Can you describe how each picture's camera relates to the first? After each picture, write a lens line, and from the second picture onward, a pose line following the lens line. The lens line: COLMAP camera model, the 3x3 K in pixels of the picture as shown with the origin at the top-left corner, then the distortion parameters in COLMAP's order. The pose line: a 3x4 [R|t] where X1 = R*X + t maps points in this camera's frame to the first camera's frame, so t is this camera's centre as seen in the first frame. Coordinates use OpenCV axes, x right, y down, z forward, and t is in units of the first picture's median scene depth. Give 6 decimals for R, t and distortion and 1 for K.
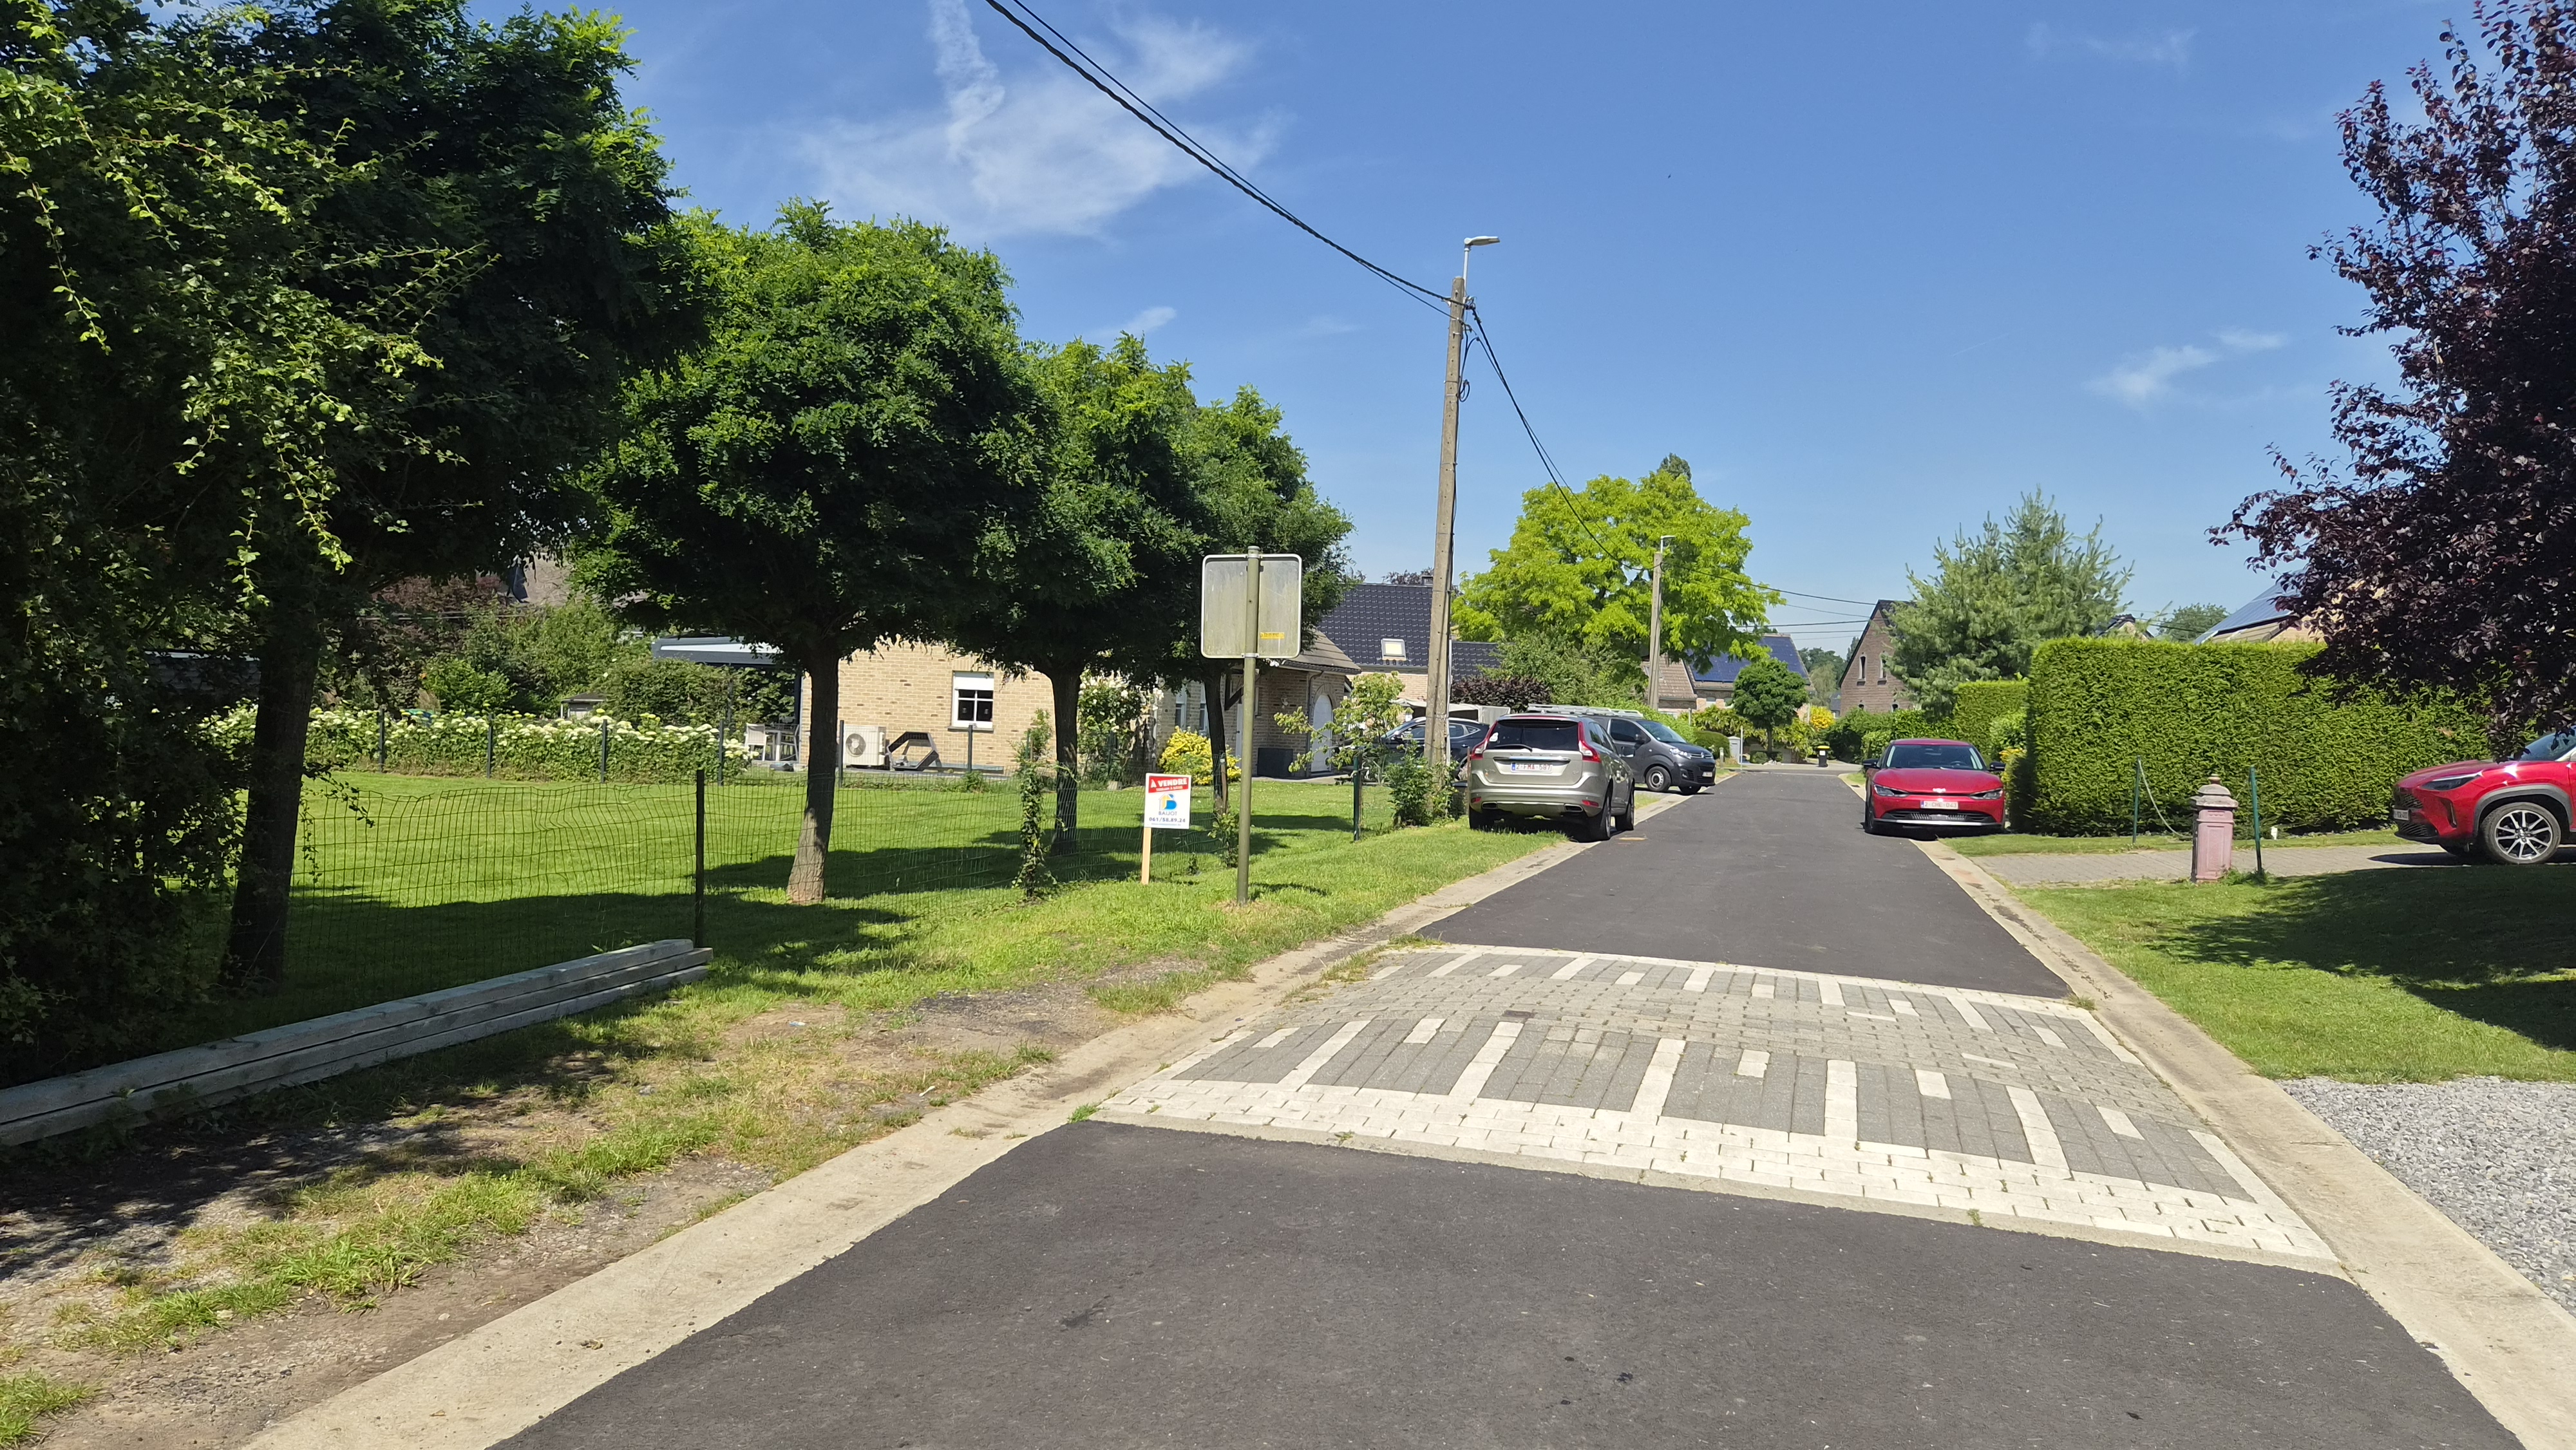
lens RADIAL K [[1736.5, 0, 1283.2], [0, 1736.5, 736.6], [0, 0, 1]] dist [0.078758, -0.056785]
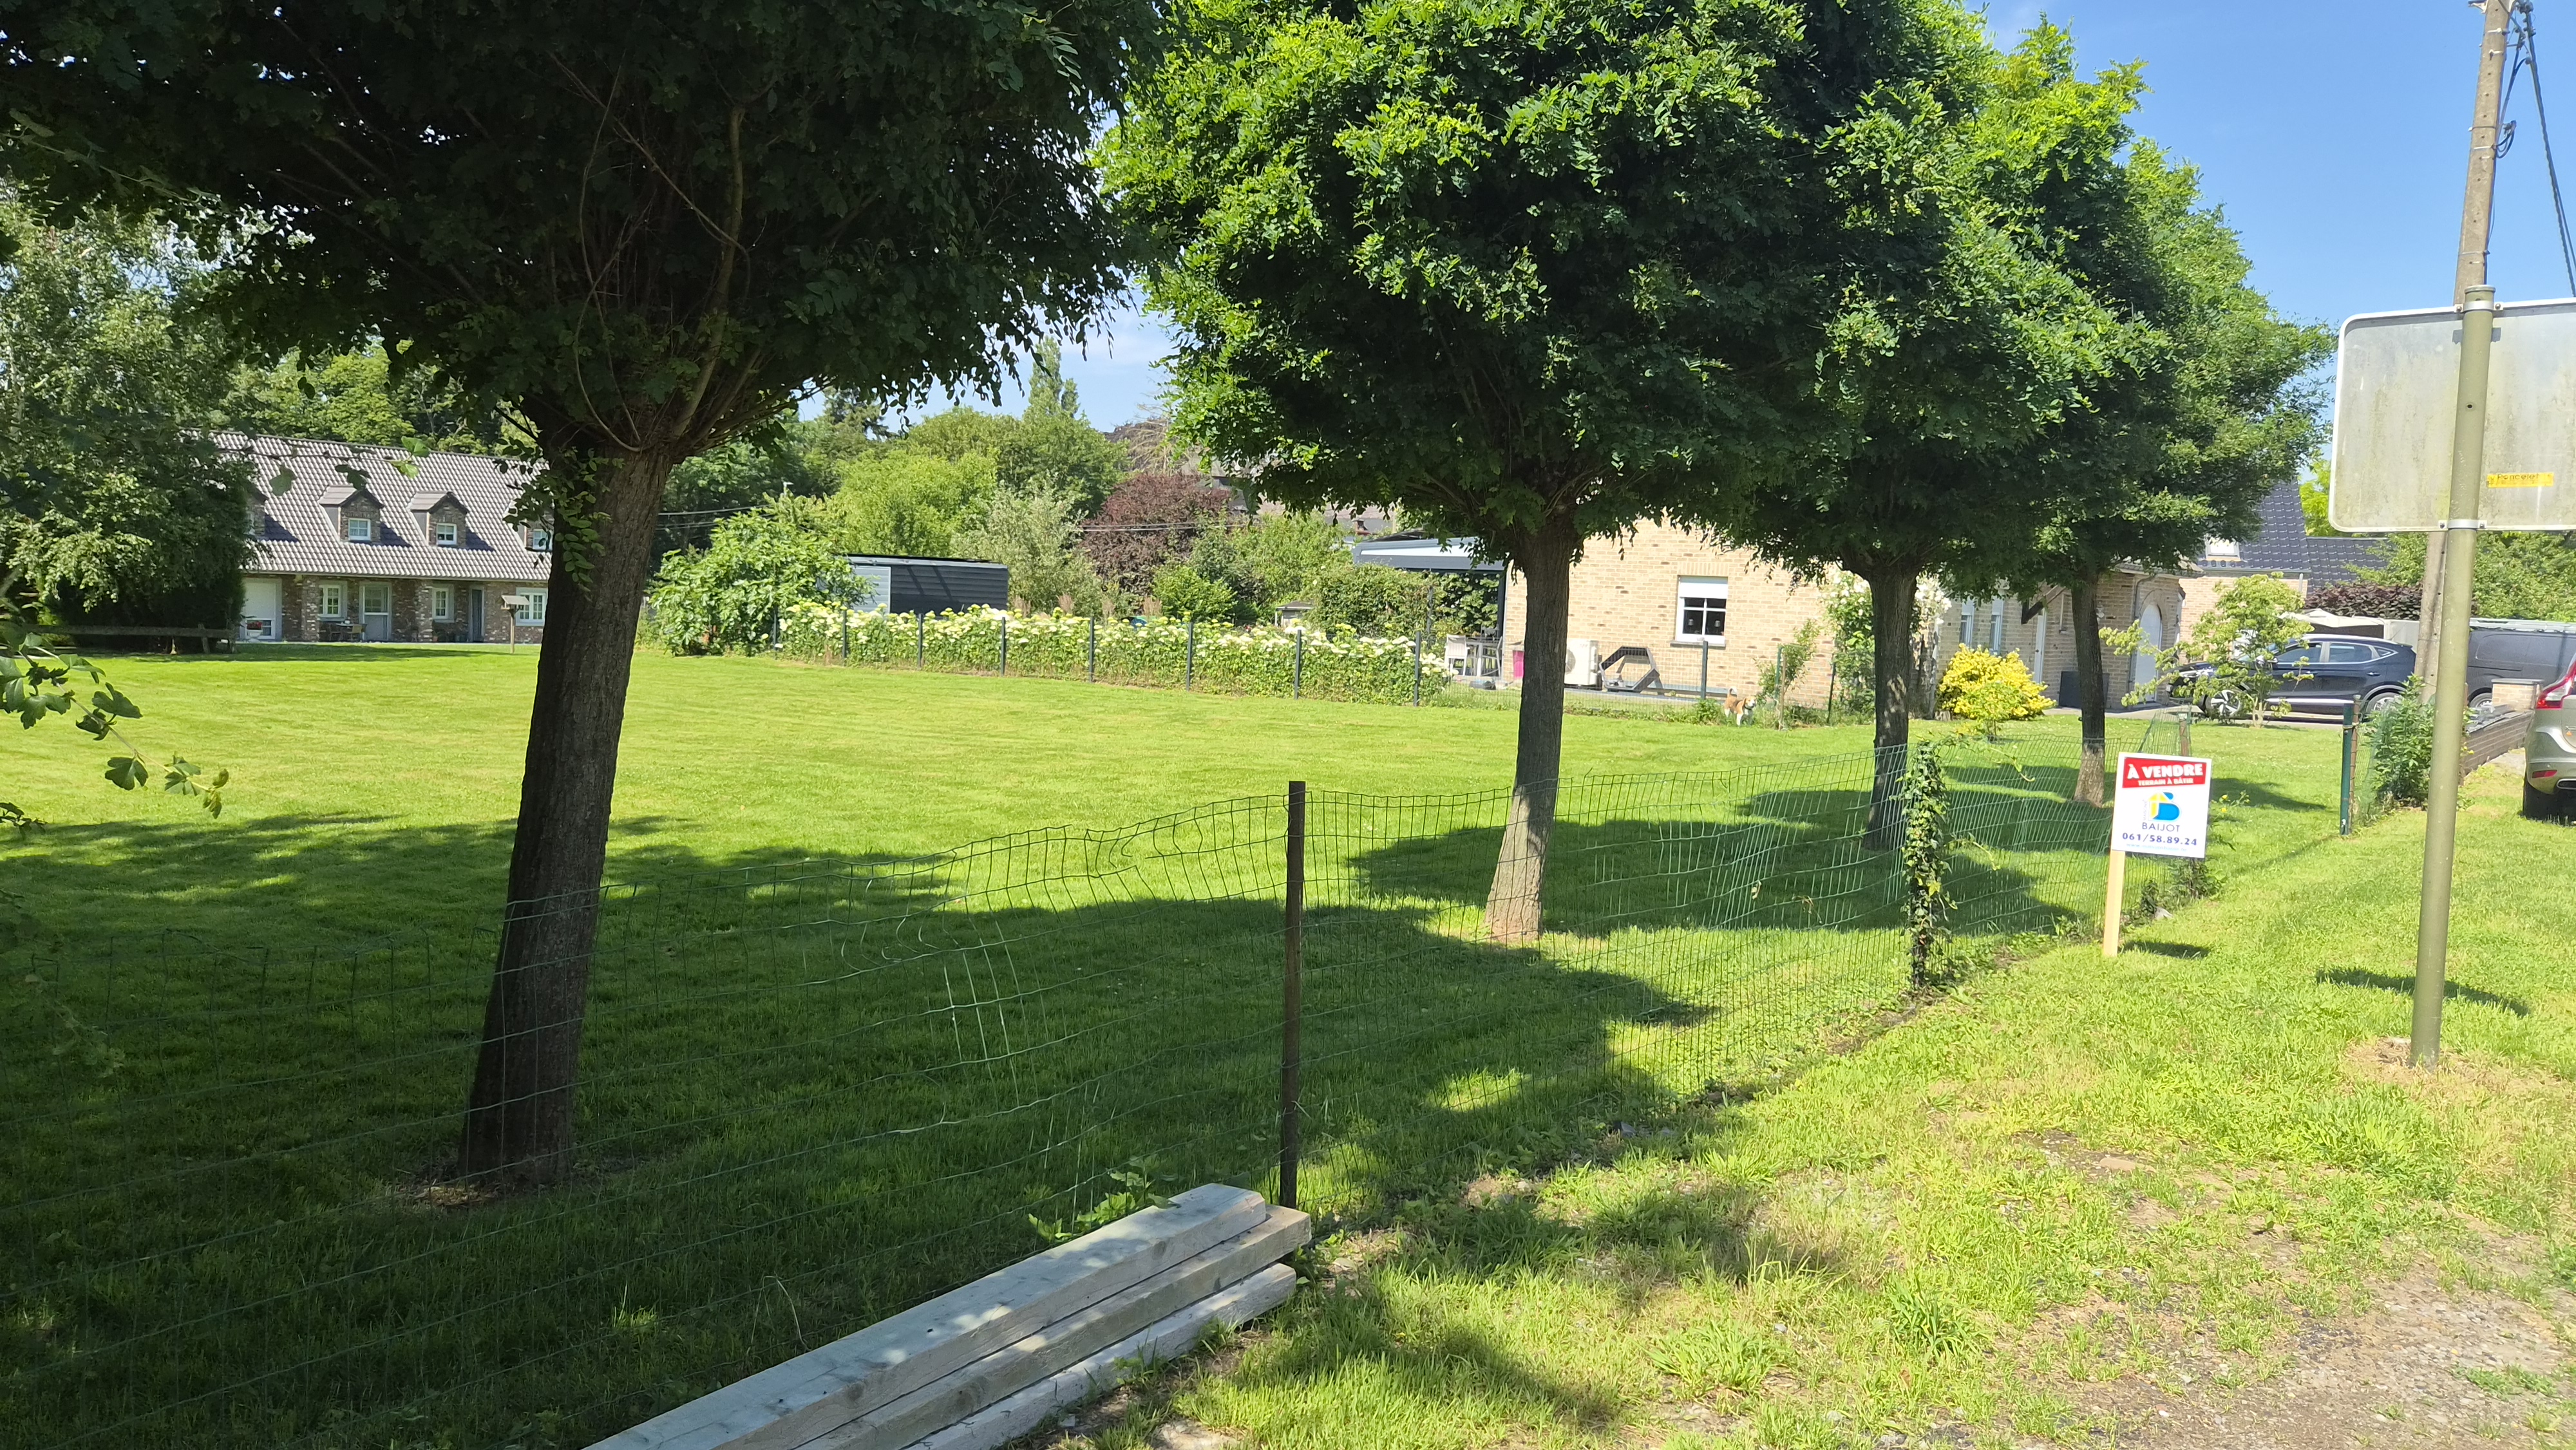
lens RADIAL K [[1727.8, 0, 1292.8], [0, 1727.8, 700.3], [0, 0, 1]] dist [0.075207, -0.057020]
pose [[0.924820, 0.025715, -0.379534, -0.044847], [-0.013366, 0.999293, 0.035139, -0.004539], [0.380169, -0.027424, 0.924510, 0.158640]]
